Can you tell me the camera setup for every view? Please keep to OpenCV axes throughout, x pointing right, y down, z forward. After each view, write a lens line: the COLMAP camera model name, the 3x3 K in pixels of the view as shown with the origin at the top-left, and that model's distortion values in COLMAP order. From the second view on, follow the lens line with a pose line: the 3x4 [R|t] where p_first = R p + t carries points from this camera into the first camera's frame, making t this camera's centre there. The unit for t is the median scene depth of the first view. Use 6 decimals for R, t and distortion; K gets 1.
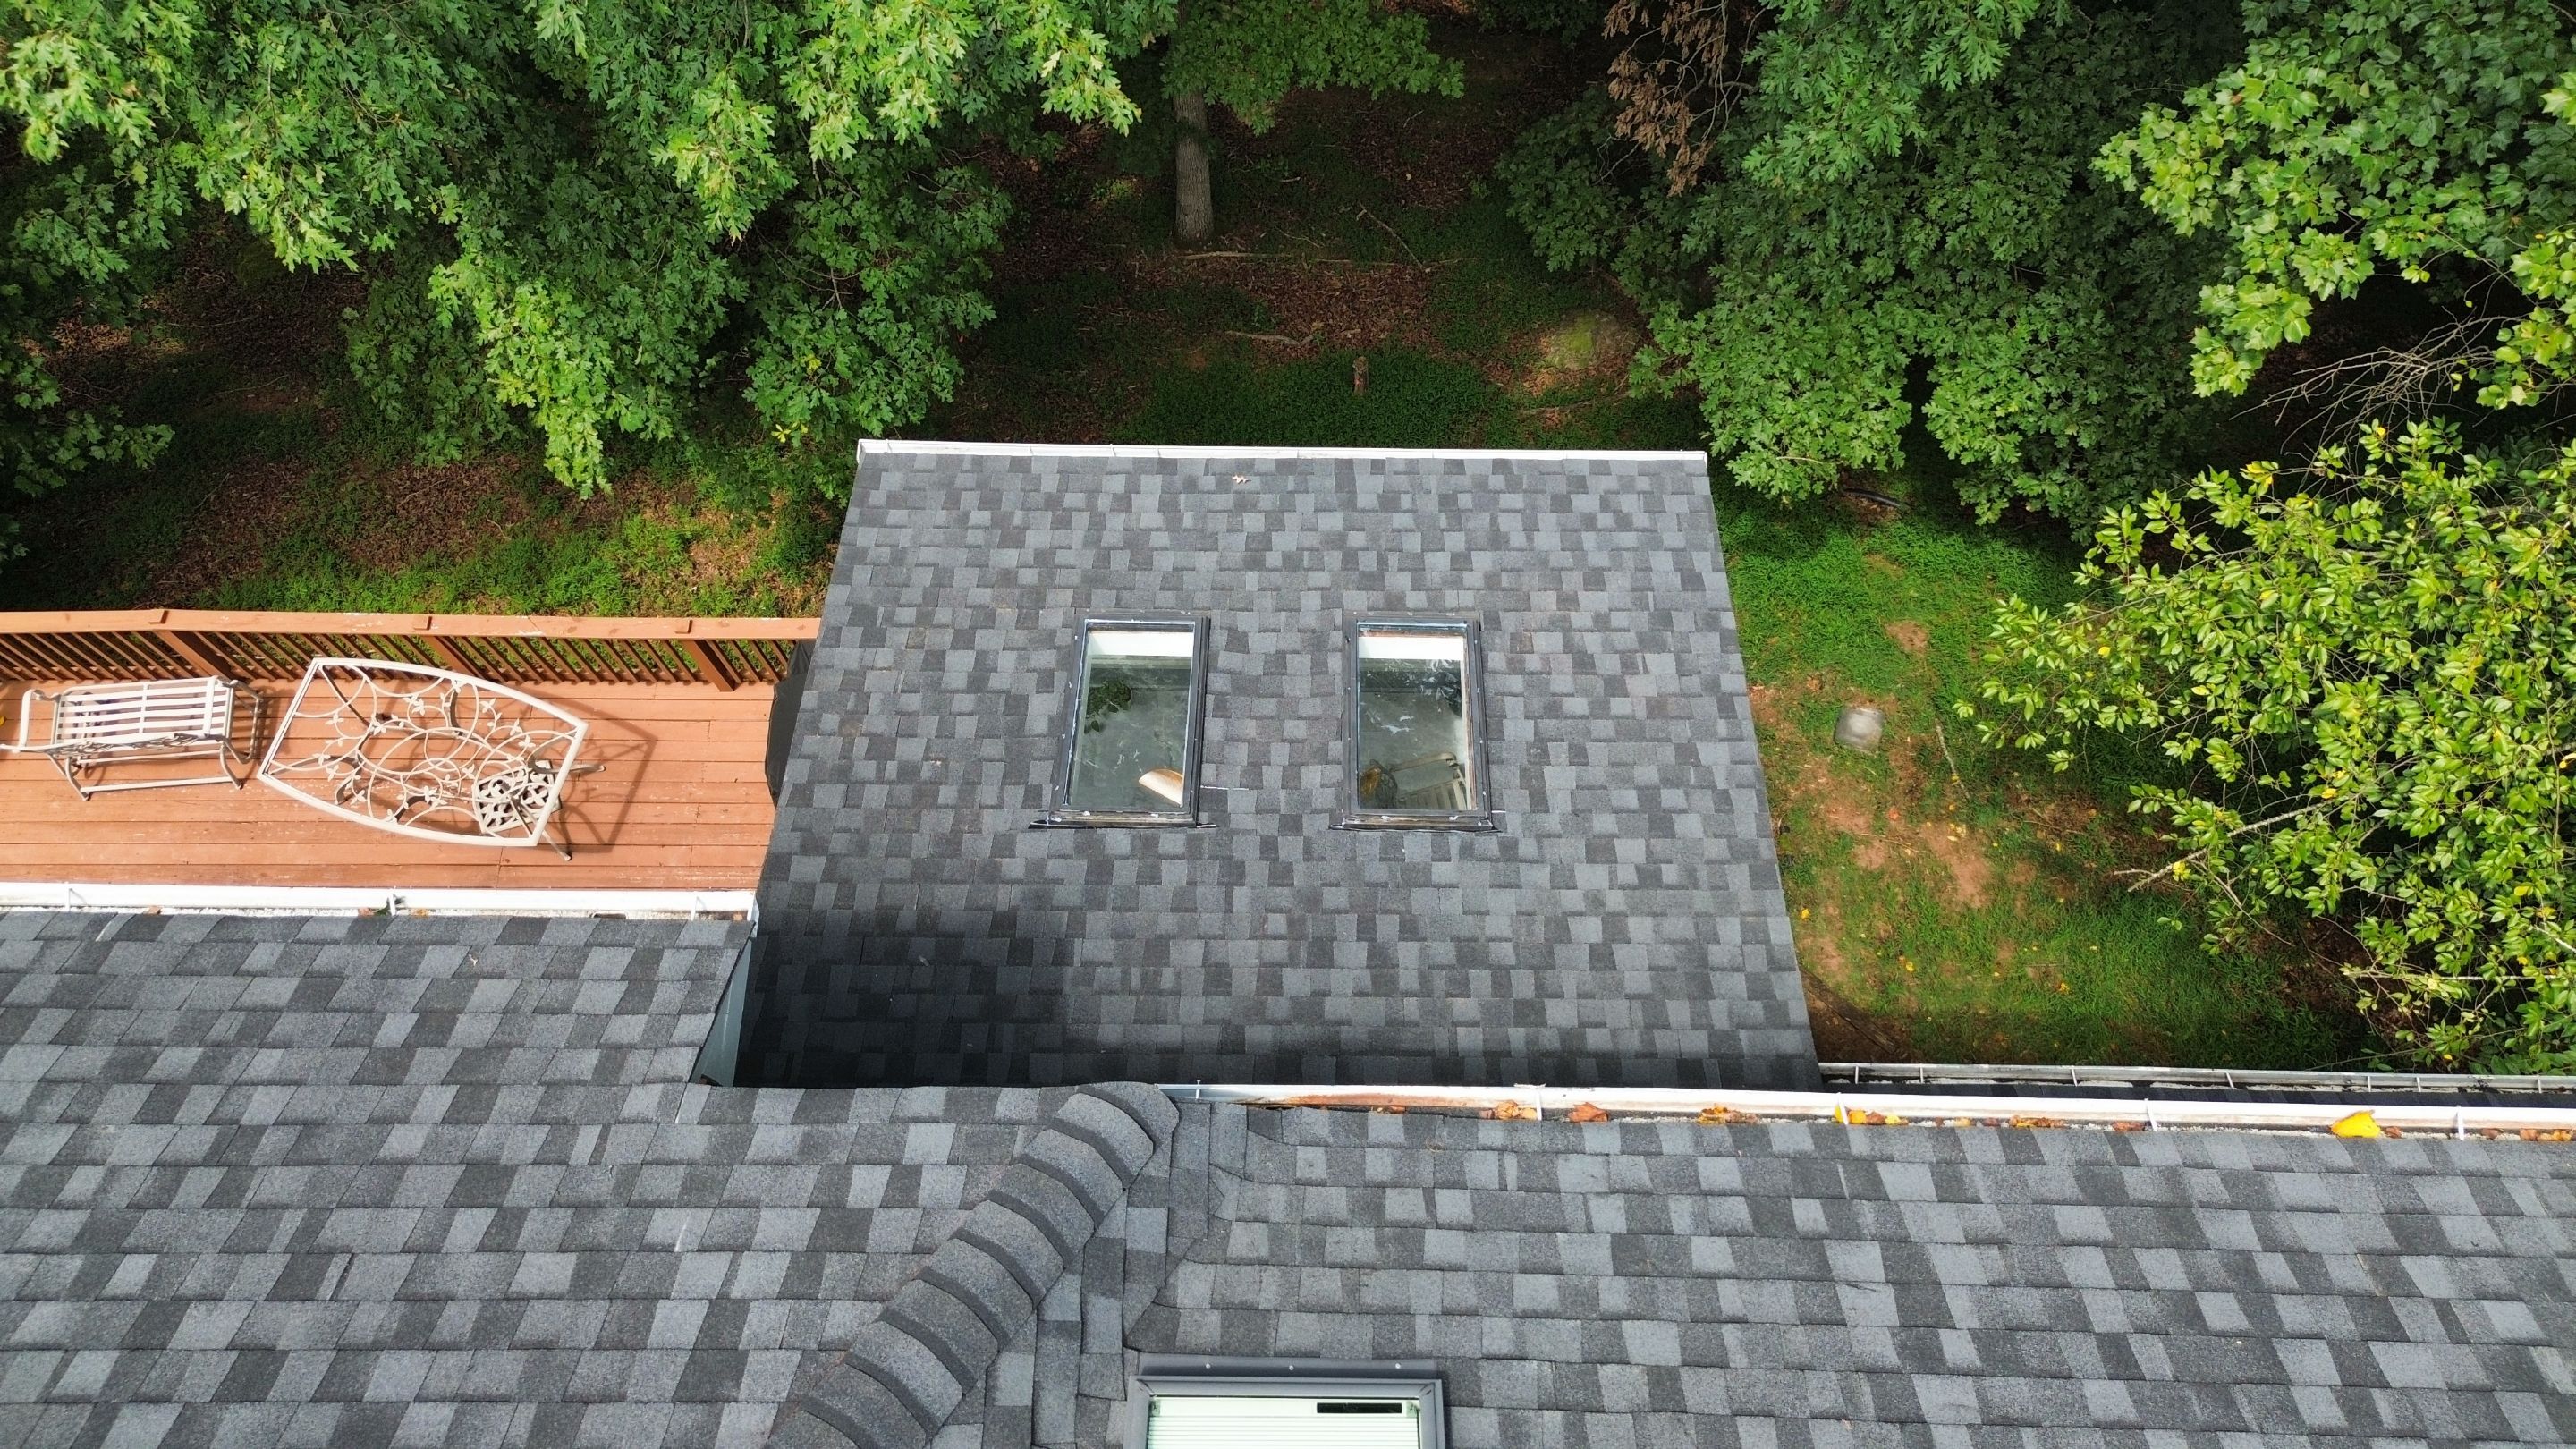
lens RADIAL K [[1822.0, 0, 1291.1], [0, 1822.0, 718.4], [0, 0, 1]] dist [0.073785, -0.067128]
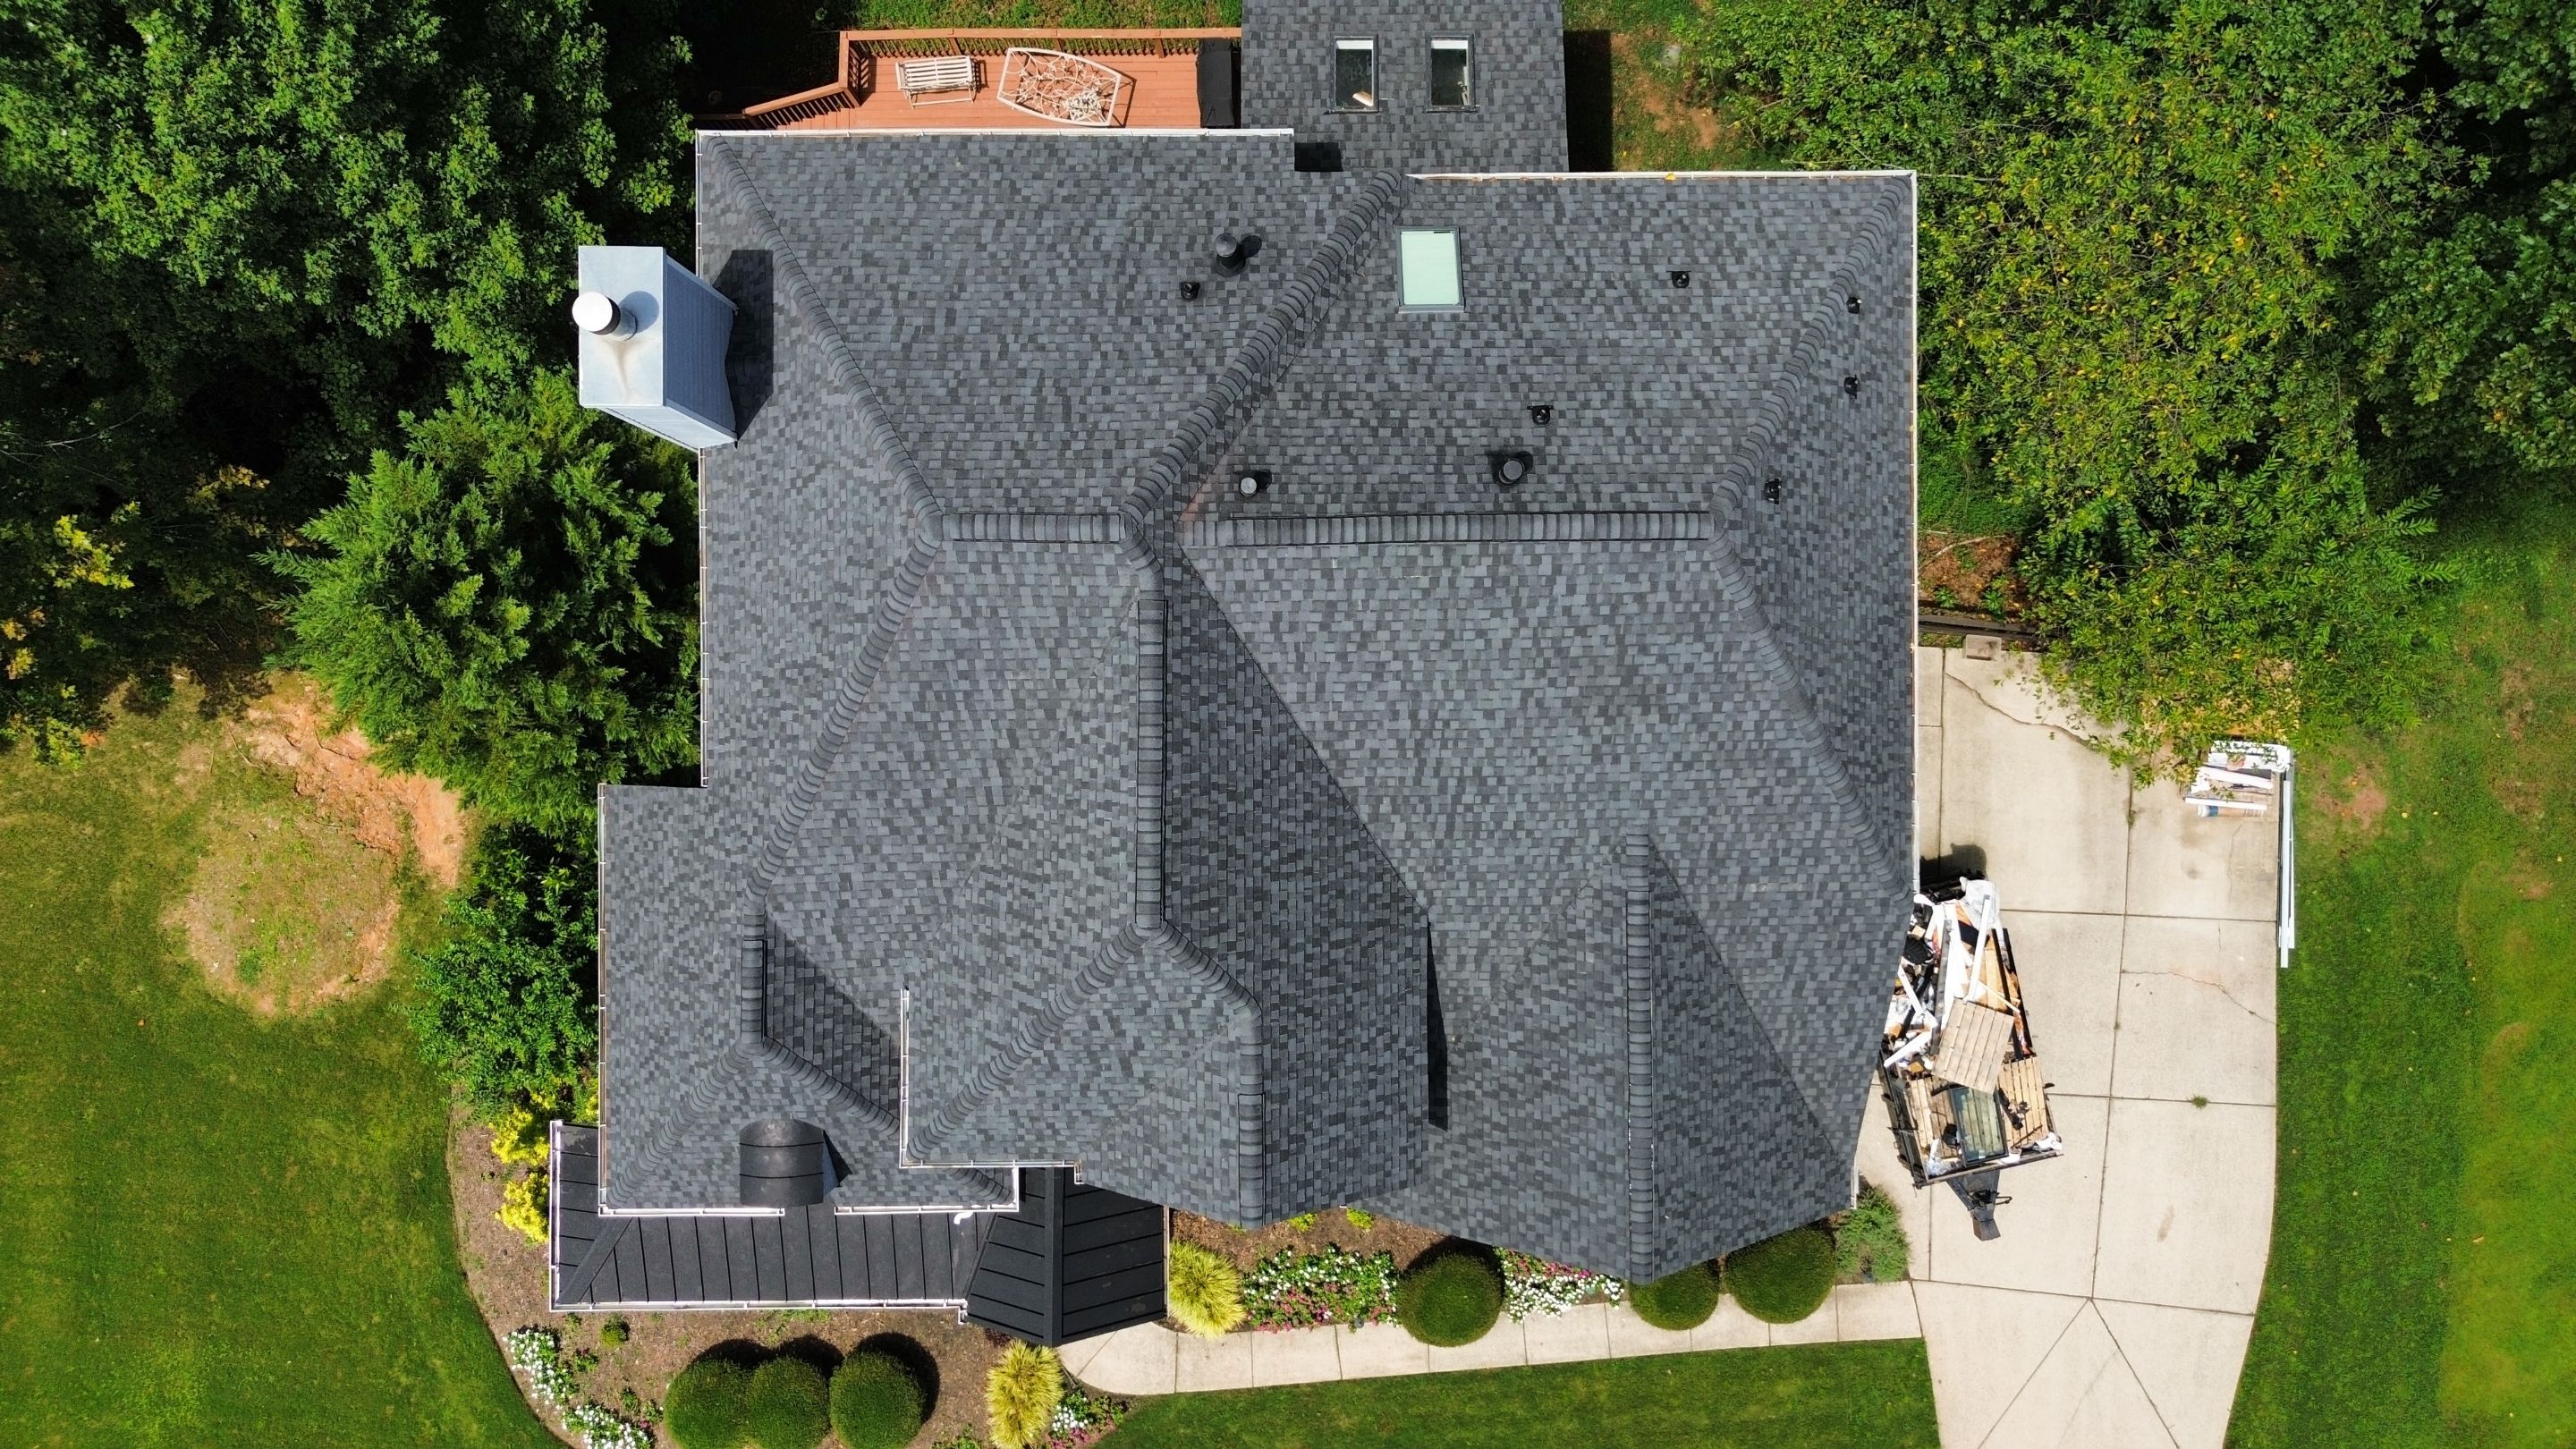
lens RADIAL K [[1822.0, 0, 1287.4], [0, 1822.0, 702.1], [0, 0, 1]] dist [0.073785, -0.067128]
pose [[0.999864, -0.015698, -0.005030, -0.204913], [0.016461, 0.934813, 0.354759, -0.110612], [-0.000867, -0.354793, 0.934944, -2.227548]]
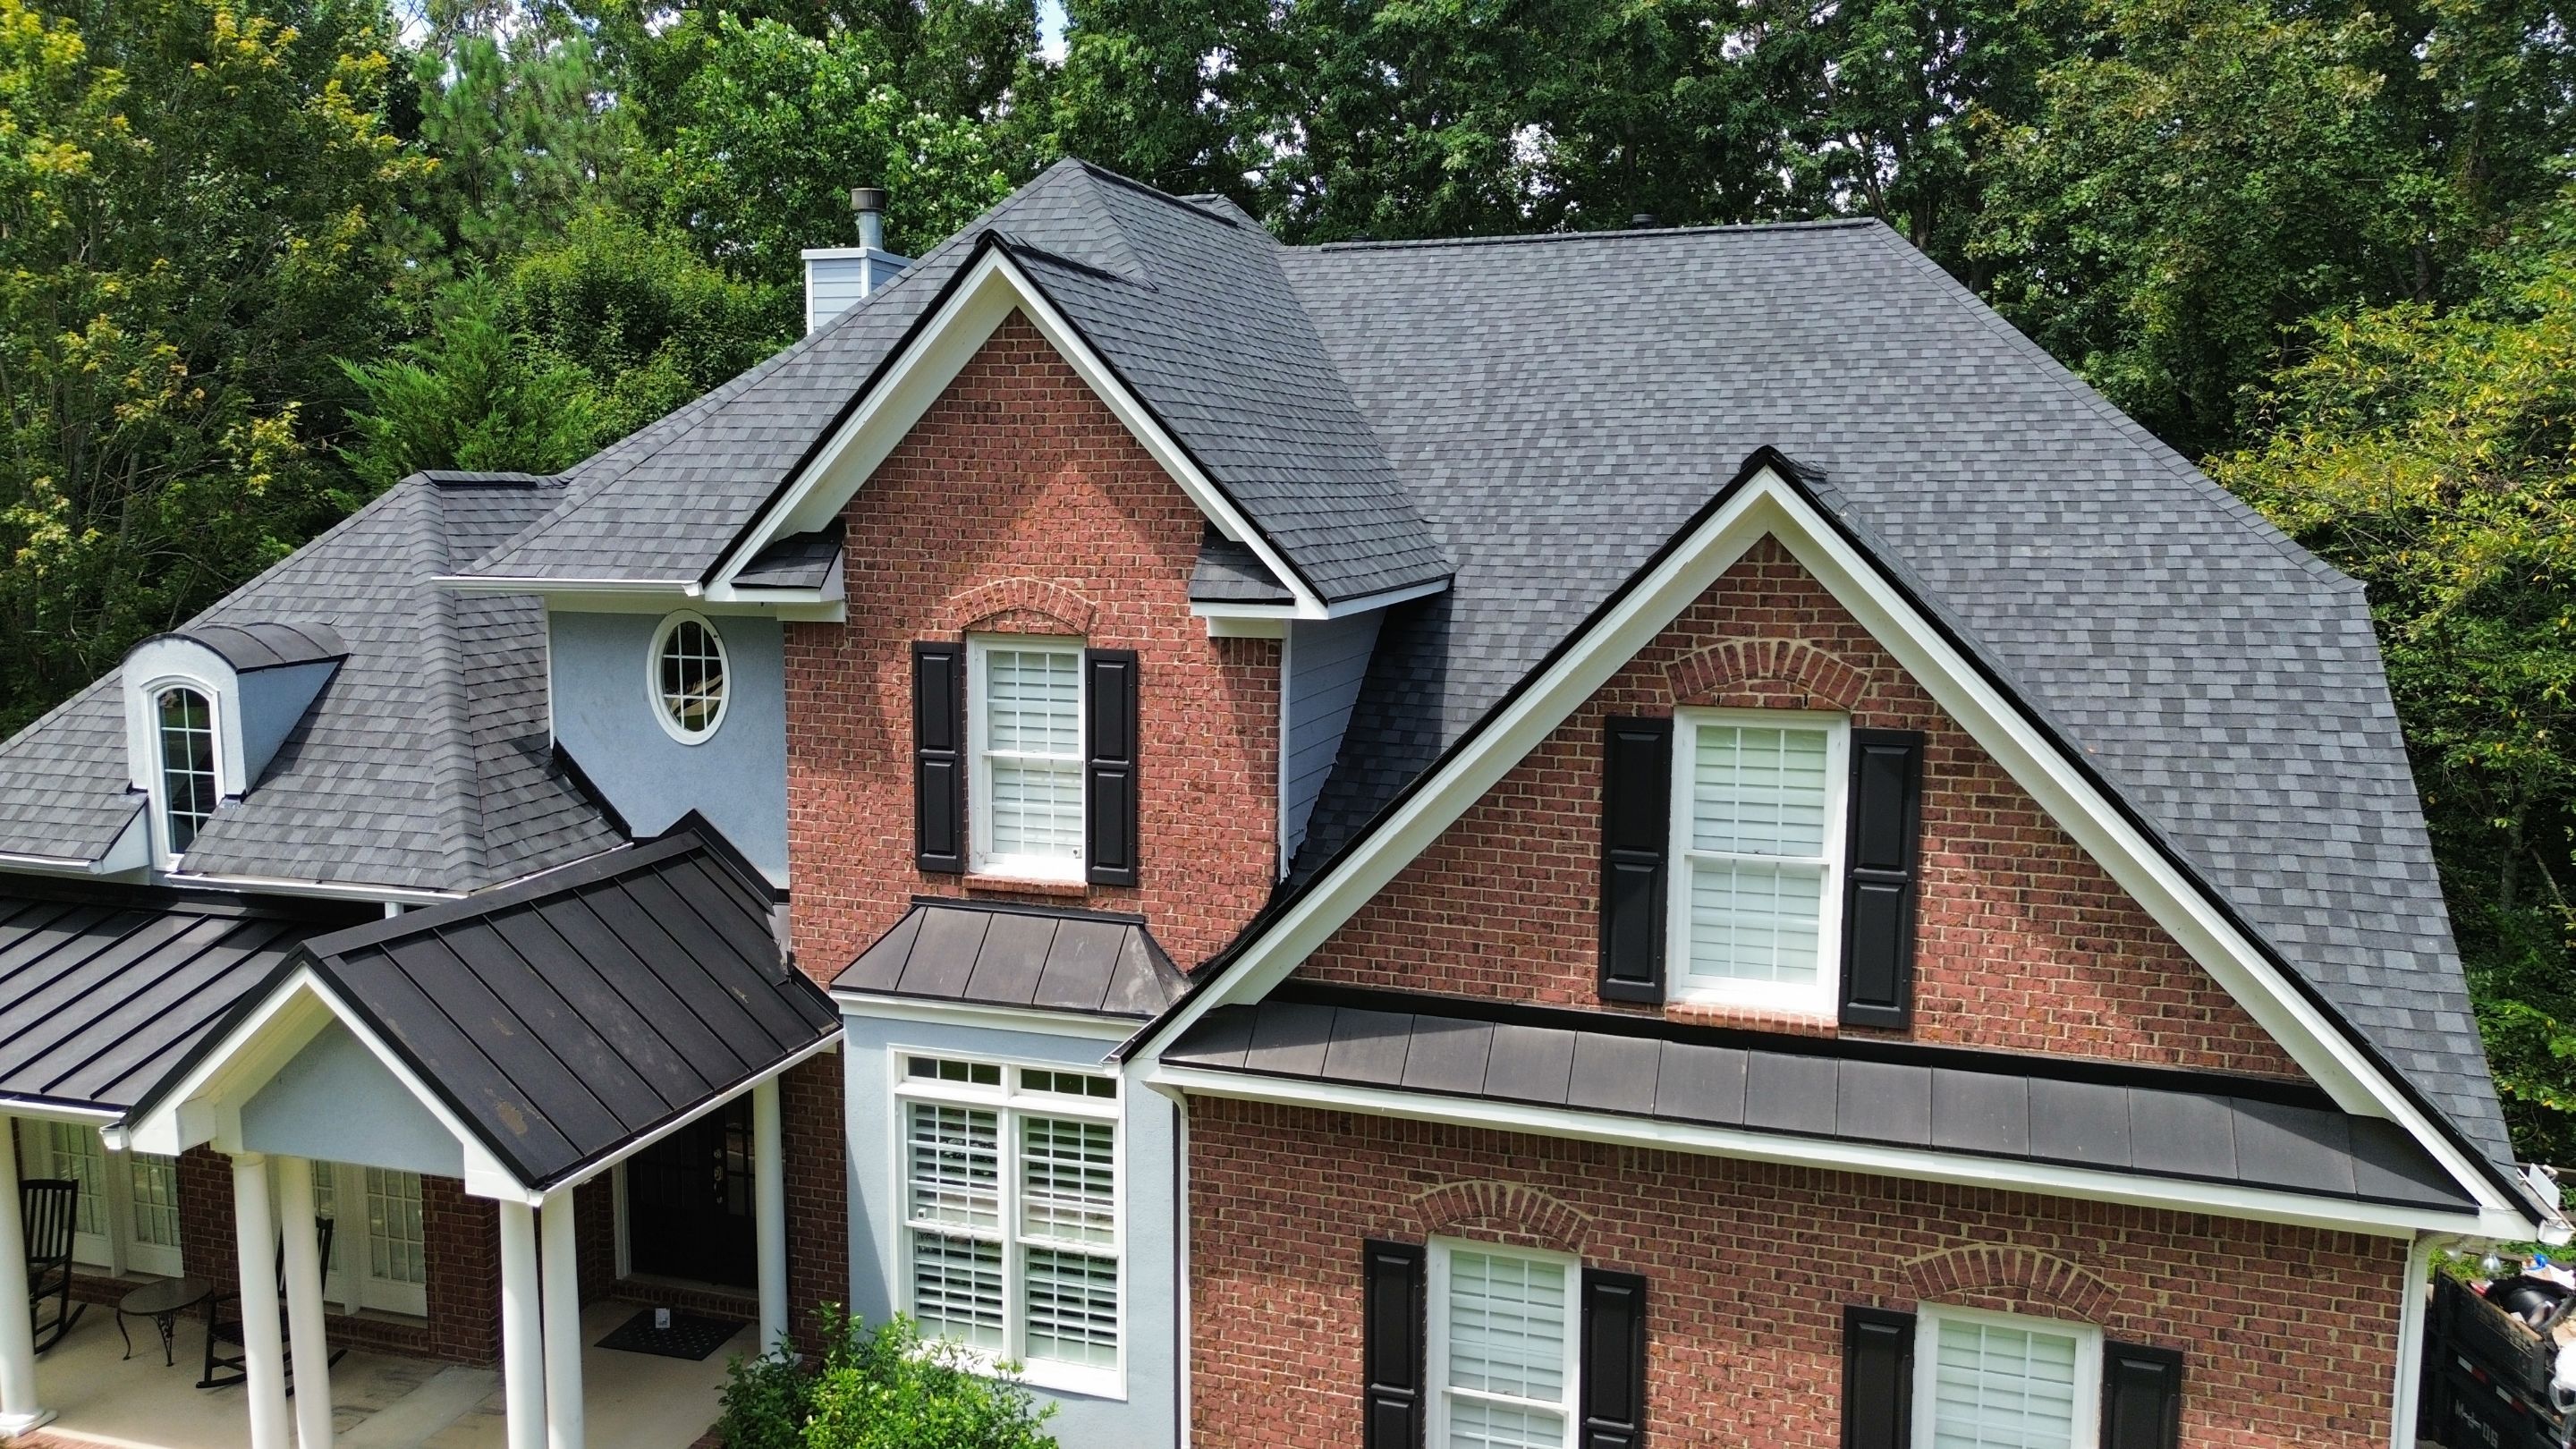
lens RADIAL K [[1822.0, 0, 1287.6], [0, 1822.0, 727.5], [0, 0, 1]] dist [0.073785, -0.067128]
pose [[0.956269, 0.046951, -0.288696, 0.332626], [-0.275422, 0.476775, -0.834762, 2.685895], [0.098450, 0.877771, 0.468856, -0.429945]]
